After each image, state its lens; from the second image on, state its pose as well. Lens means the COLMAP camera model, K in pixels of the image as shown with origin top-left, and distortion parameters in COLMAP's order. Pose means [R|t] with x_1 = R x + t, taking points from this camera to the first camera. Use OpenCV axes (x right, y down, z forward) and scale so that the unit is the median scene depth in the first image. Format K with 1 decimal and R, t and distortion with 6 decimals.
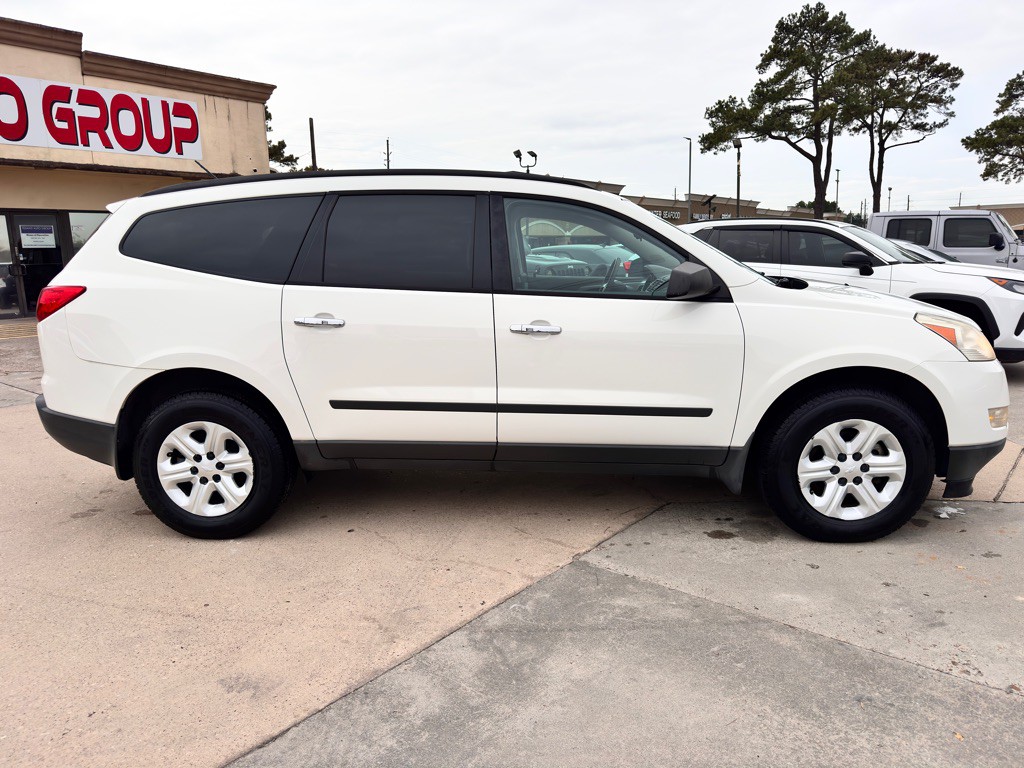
lens RADIAL K [[739.2, 0, 499.3], [0, 739.2, 387.9], [0, 0, 1]] dist [0.033494, -0.040794]
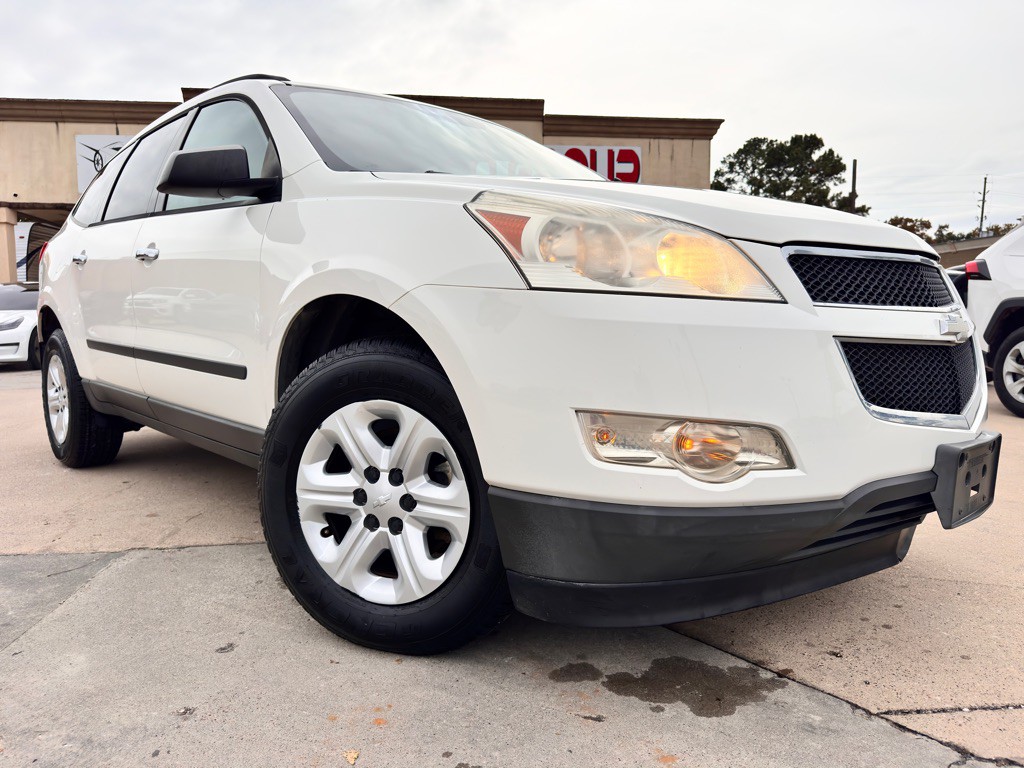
lens RADIAL K [[739.2, 0, 504.7], [0, 739.2, 380.7], [0, 0, 1]] dist [0.033494, -0.040794]
pose [[0.722320, 0.073459, -0.687646, 0.190894], [-0.136674, 0.989894, -0.037818, 0.007793], [0.677919, 0.121300, 0.725060, 0.147143]]
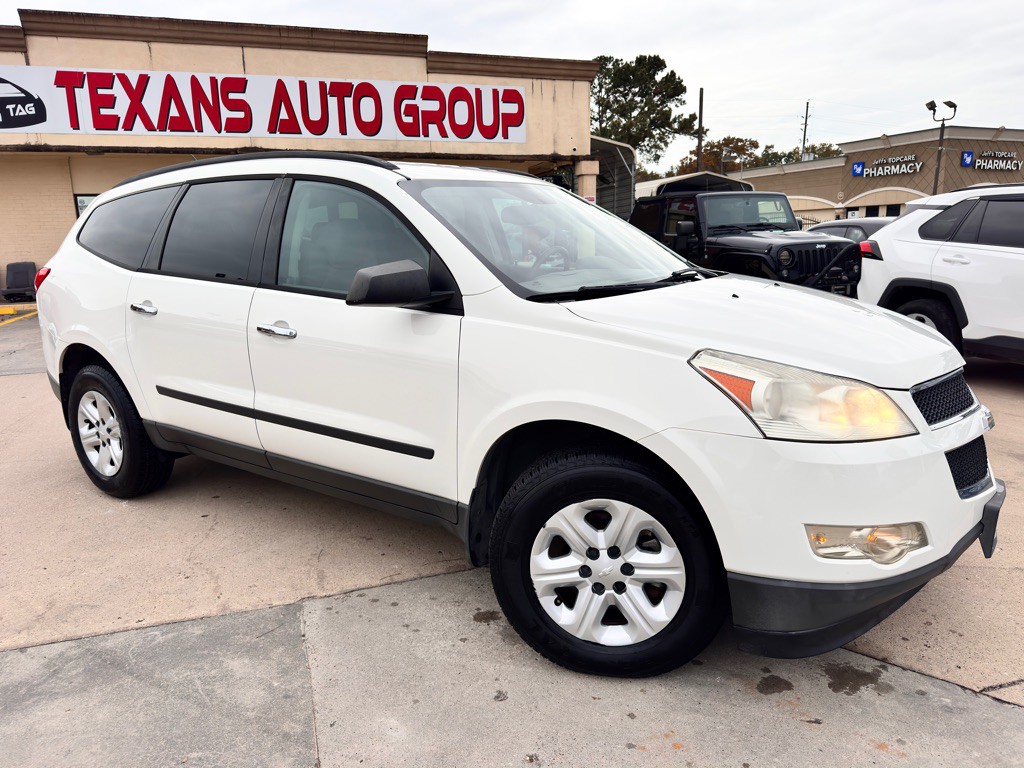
lens RADIAL K [[739.2, 0, 503.6], [0, 739.2, 380.6], [0, 0, 1]] dist [0.033494, -0.040794]
pose [[0.847979, 0.104455, -0.519635, 0.155354], [-0.091169, 0.994522, 0.051139, -0.018978], [0.522129, 0.004010, 0.852857, 0.082191]]
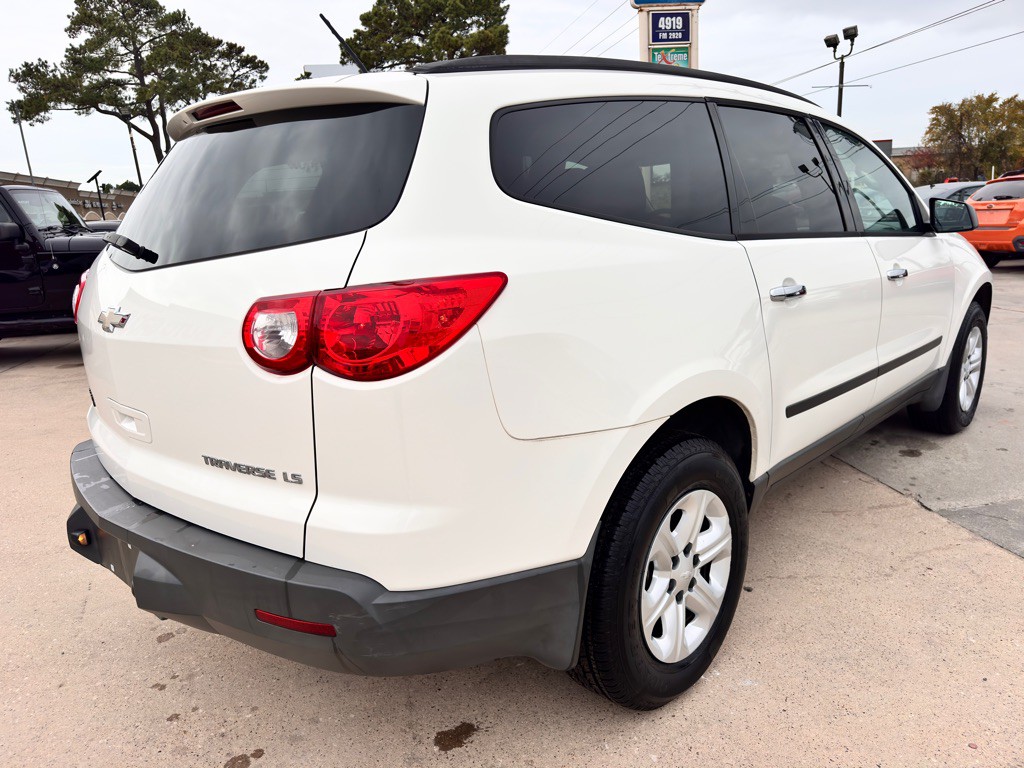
lens RADIAL K [[739.2, 0, 514.6], [0, 739.2, 384.9], [0, 0, 1]] dist [0.033494, -0.040794]
pose [[0.639040, -0.187458, 0.745981, -0.192927], [0.176108, 0.979743, 0.095339, -0.023005], [-0.748742, 0.070448, 0.659108, 0.163098]]
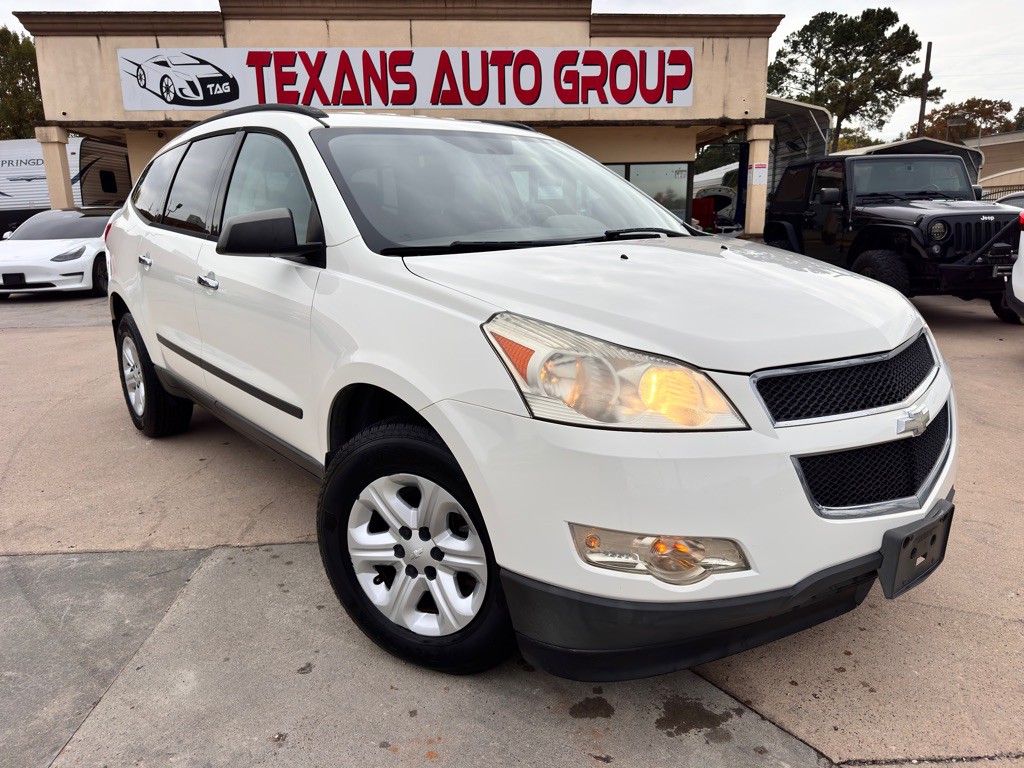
lens RADIAL K [[739.2, 0, 505.3], [0, 739.2, 380.7], [0, 0, 1]] dist [0.033494, -0.040794]
pose [[0.679577, 0.174333, -0.712589, 0.199839], [-0.133985, 0.984511, 0.113079, -0.023502], [0.721265, 0.018631, 0.692409, 0.135546]]
